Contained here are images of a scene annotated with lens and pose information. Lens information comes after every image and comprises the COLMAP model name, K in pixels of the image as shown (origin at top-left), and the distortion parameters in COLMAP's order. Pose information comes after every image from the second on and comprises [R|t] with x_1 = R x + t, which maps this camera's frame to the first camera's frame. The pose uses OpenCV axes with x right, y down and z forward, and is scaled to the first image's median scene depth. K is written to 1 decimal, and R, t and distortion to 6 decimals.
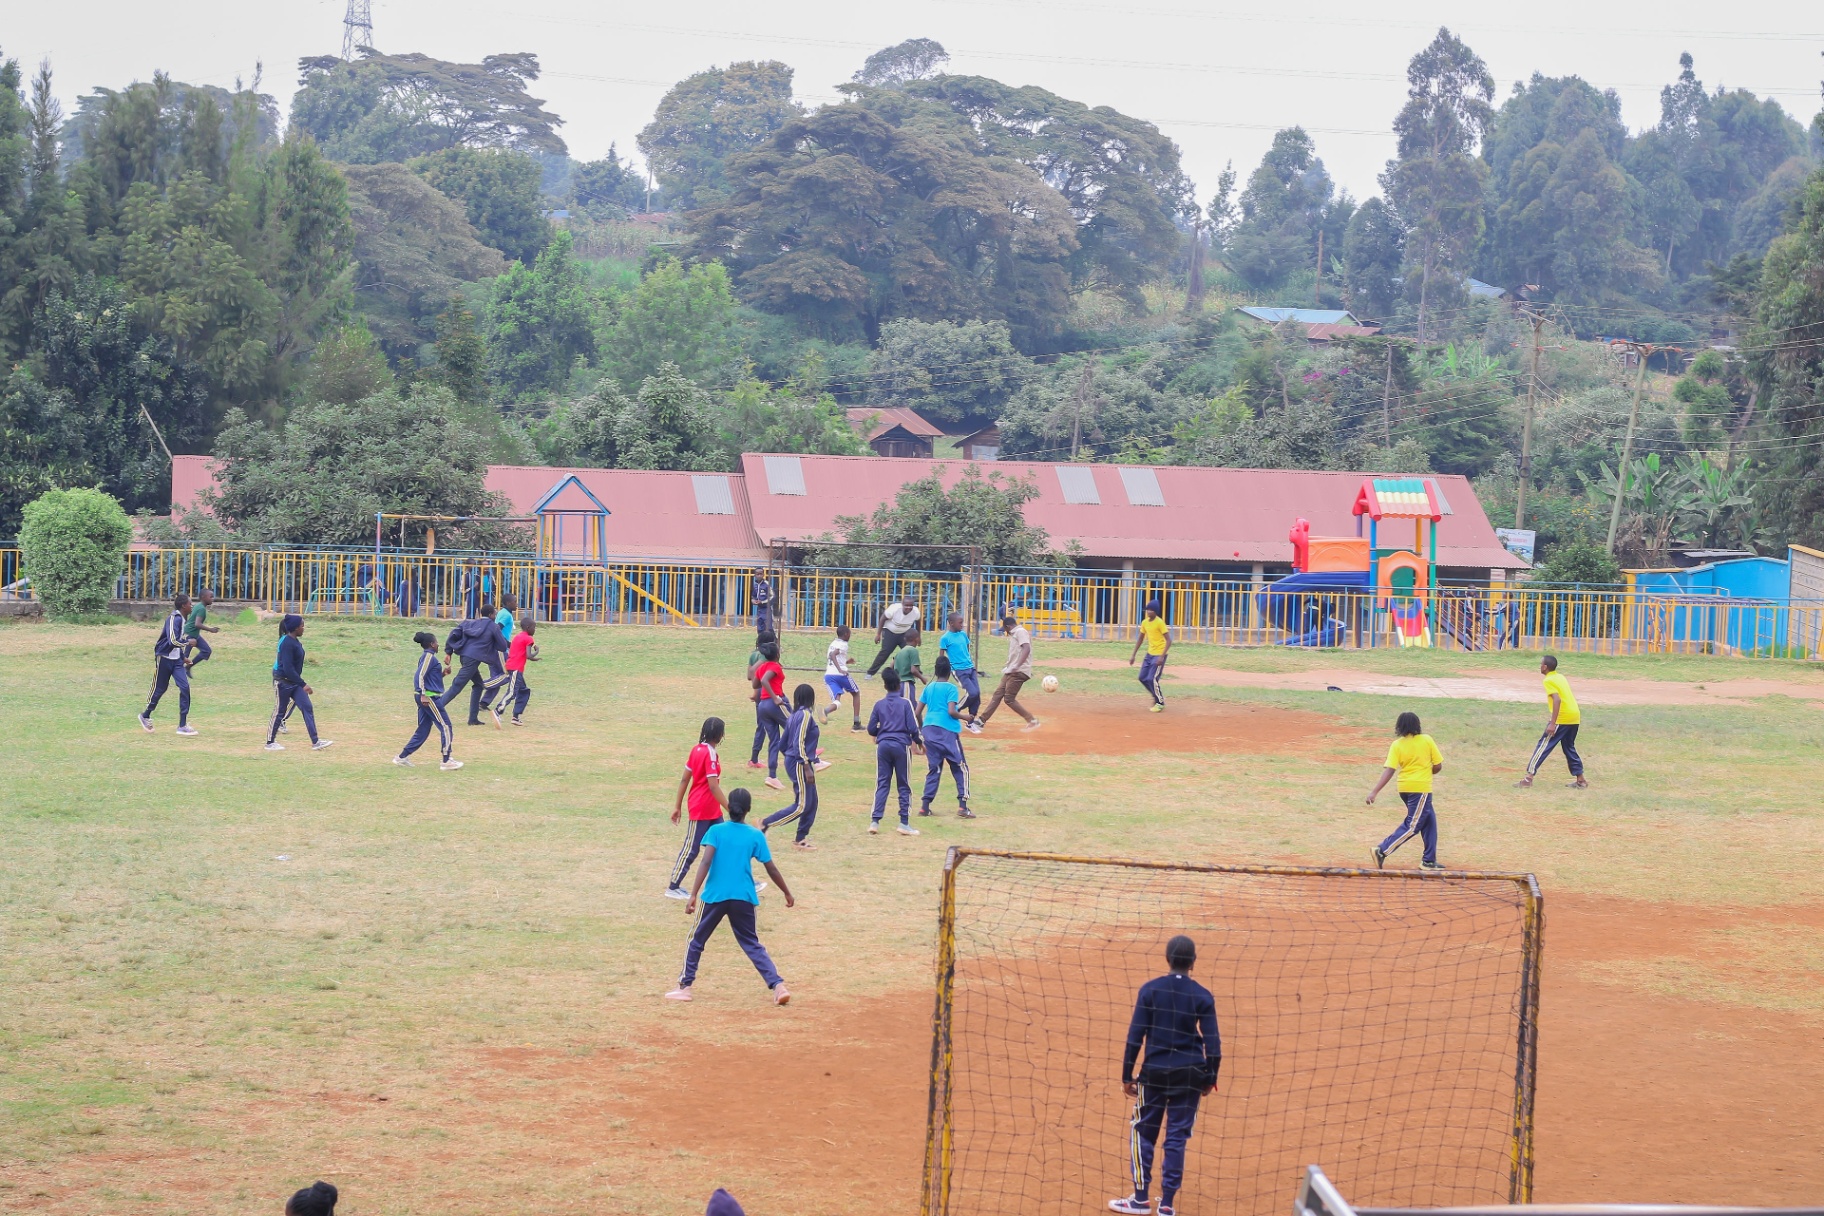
lens RADIAL K [[4245.6, 0, 912.0], [0, 4245.6, 608.0], [0, 0, 1]] dist [-0.092960, 0.258933]
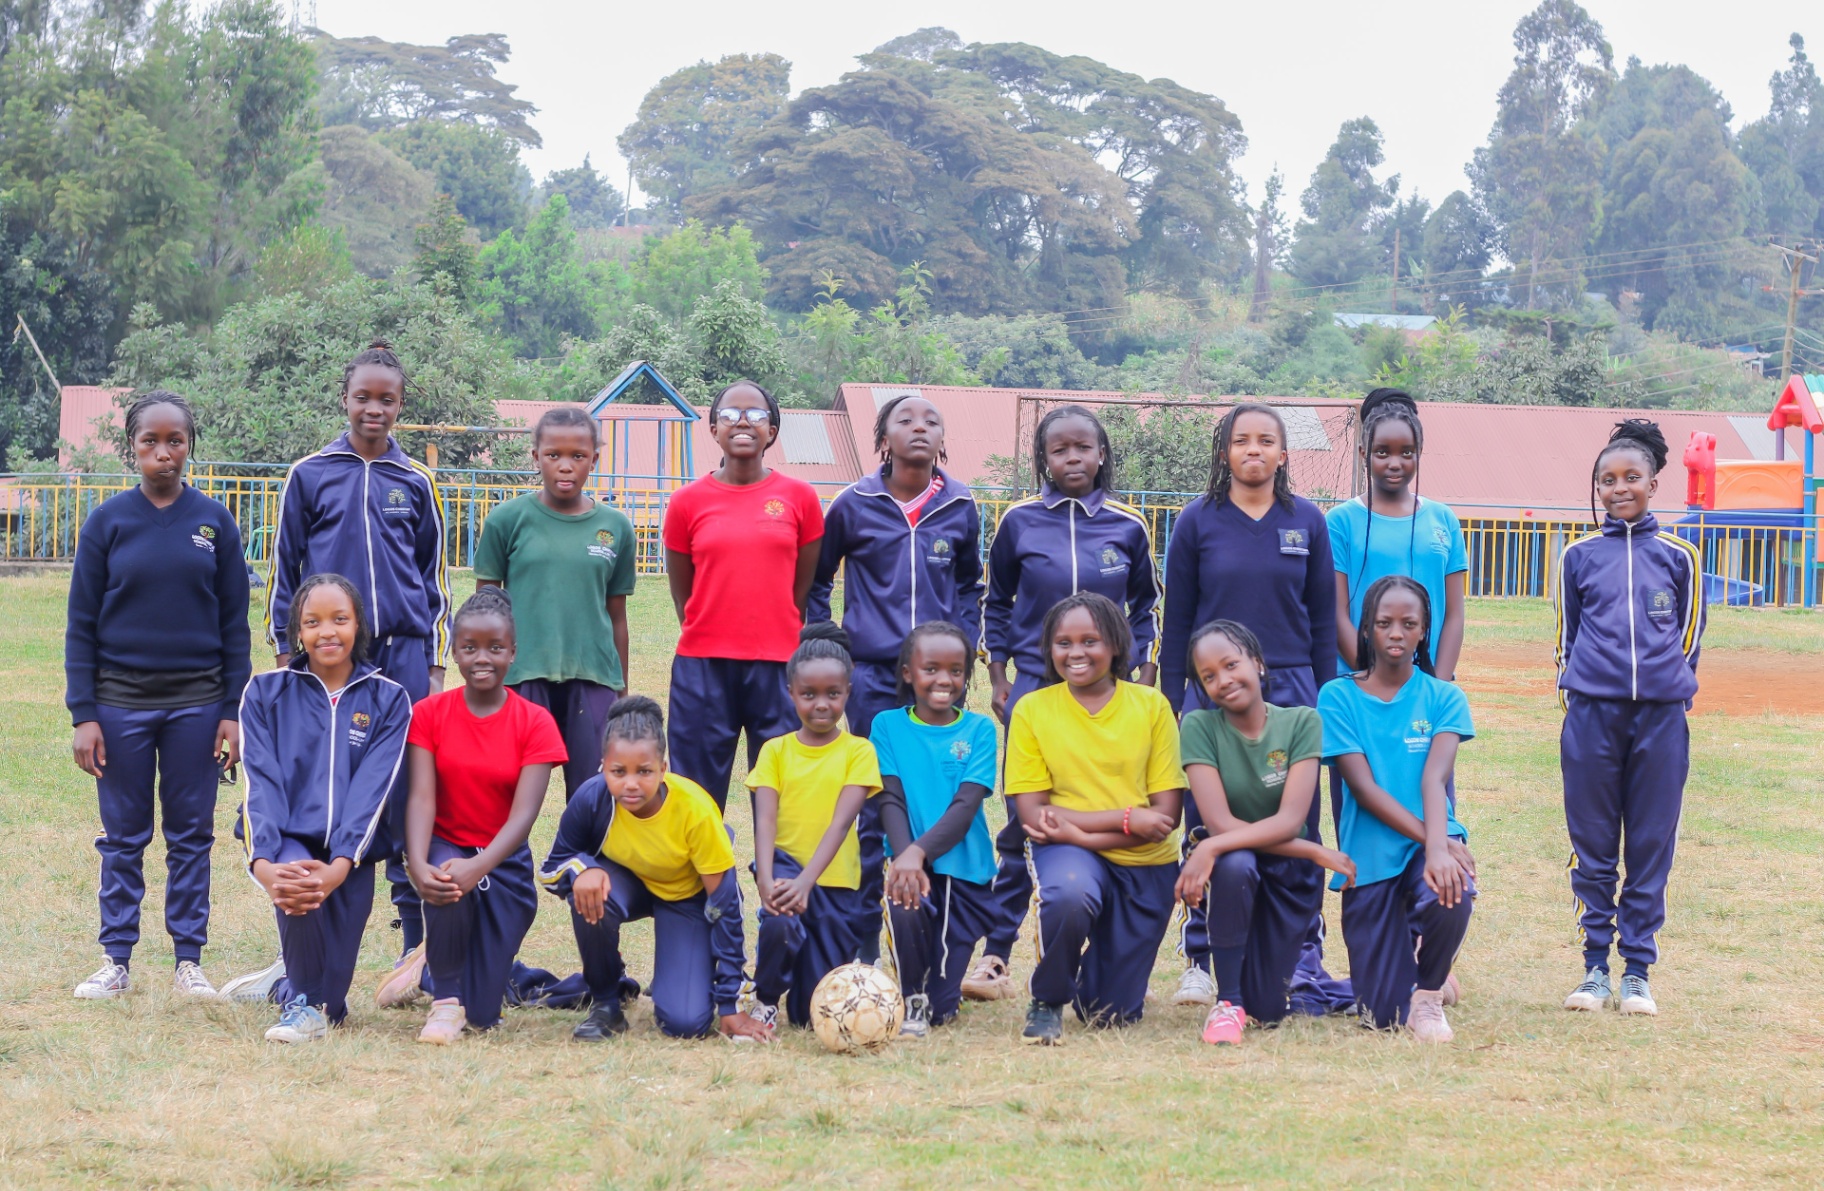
lens RADIAL K [[4396.9, 0, 951.7], [0, 4396.9, 674.3], [0, 0, 1]] dist [-0.025113, -0.962582]
pose [[0.999852, -0.004889, 0.016487, -0.031145], [0.004930, 0.999985, -0.002466, 0.014469], [-0.016475, 0.002547, 0.999861, 0.220954]]
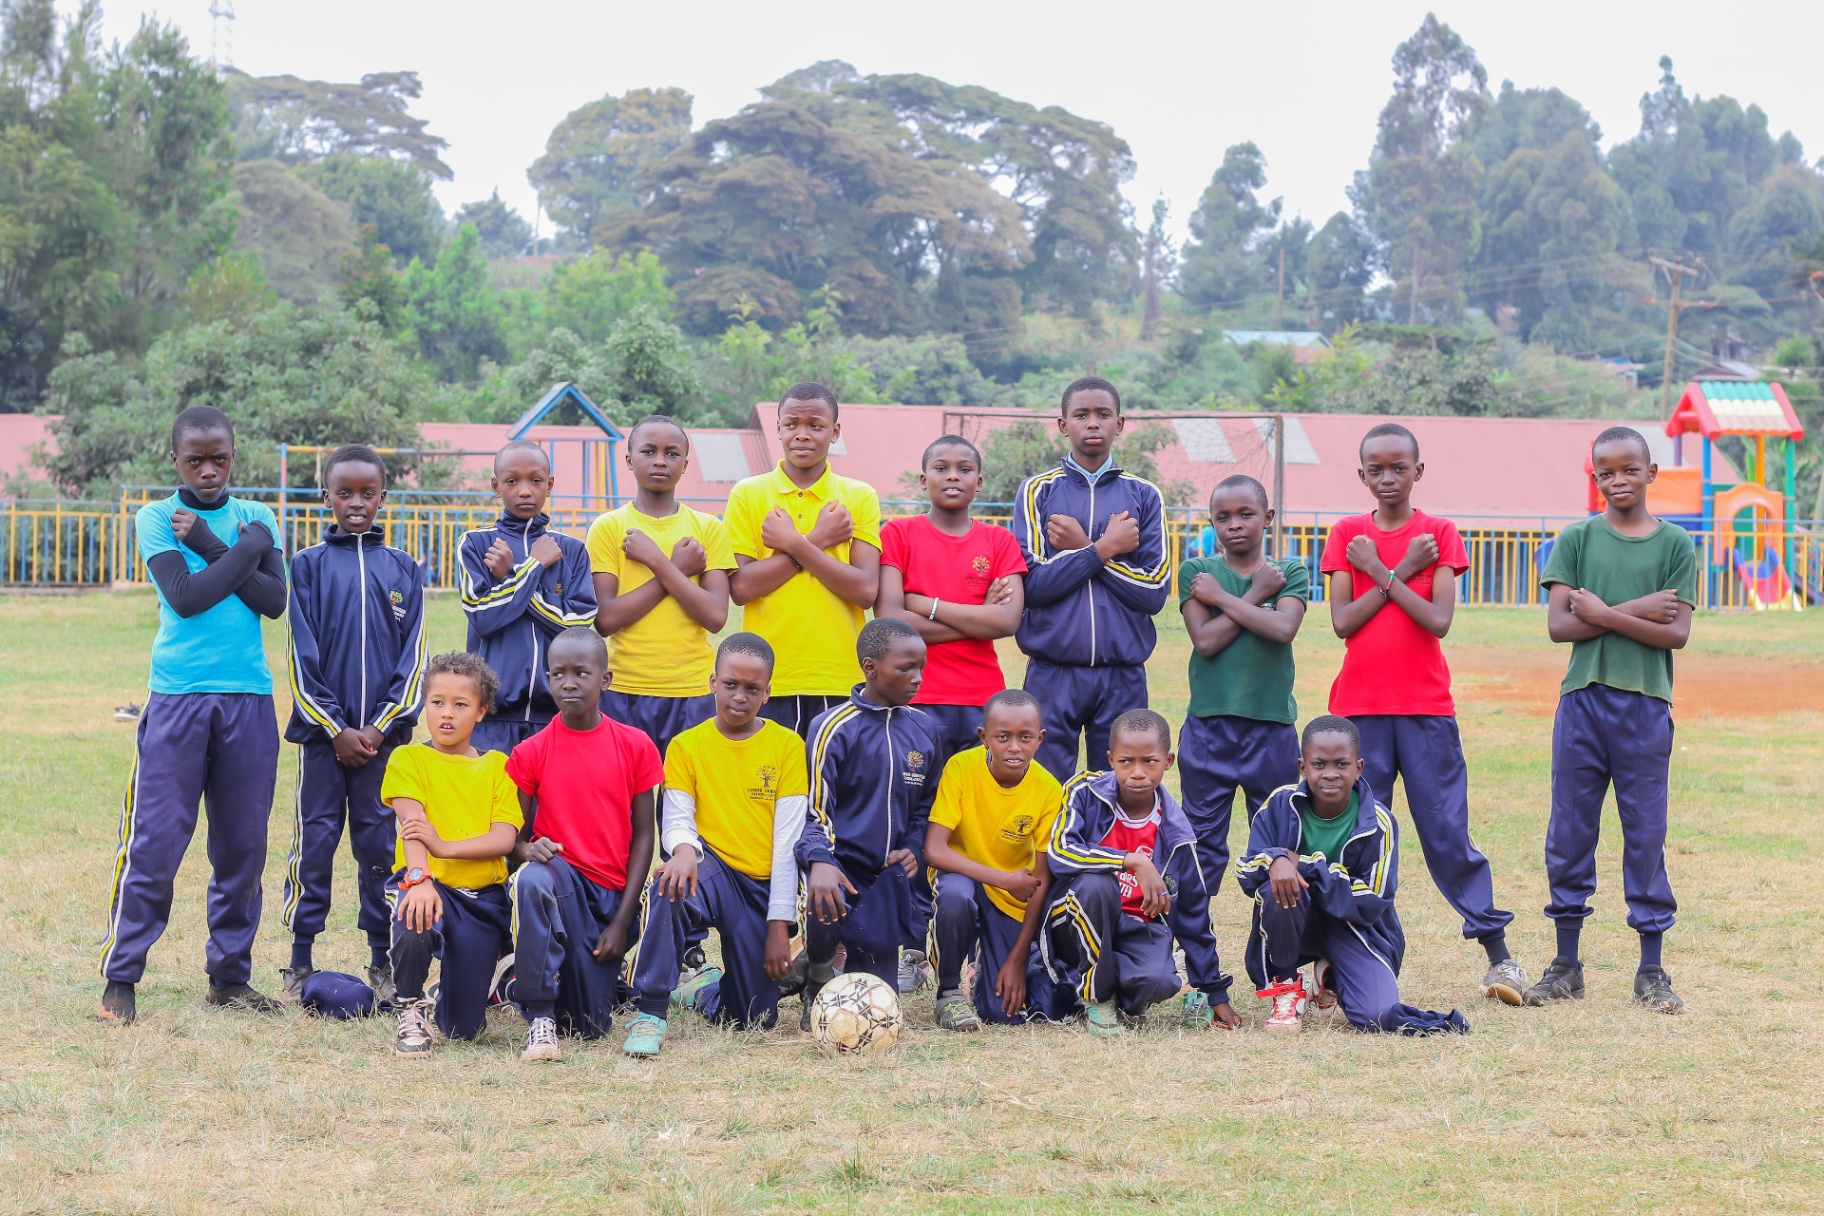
lens RADIAL K [[4245.6, 0, 912.0], [0, 4245.6, 608.0], [0, 0, 1]] dist [-0.092960, 0.258933]
pose [[0.999375, -0.017261, 0.030861, -0.033442], [0.017890, 0.999636, -0.020199, 0.014193], [-0.030502, 0.020738, 0.999320, 0.229006]]
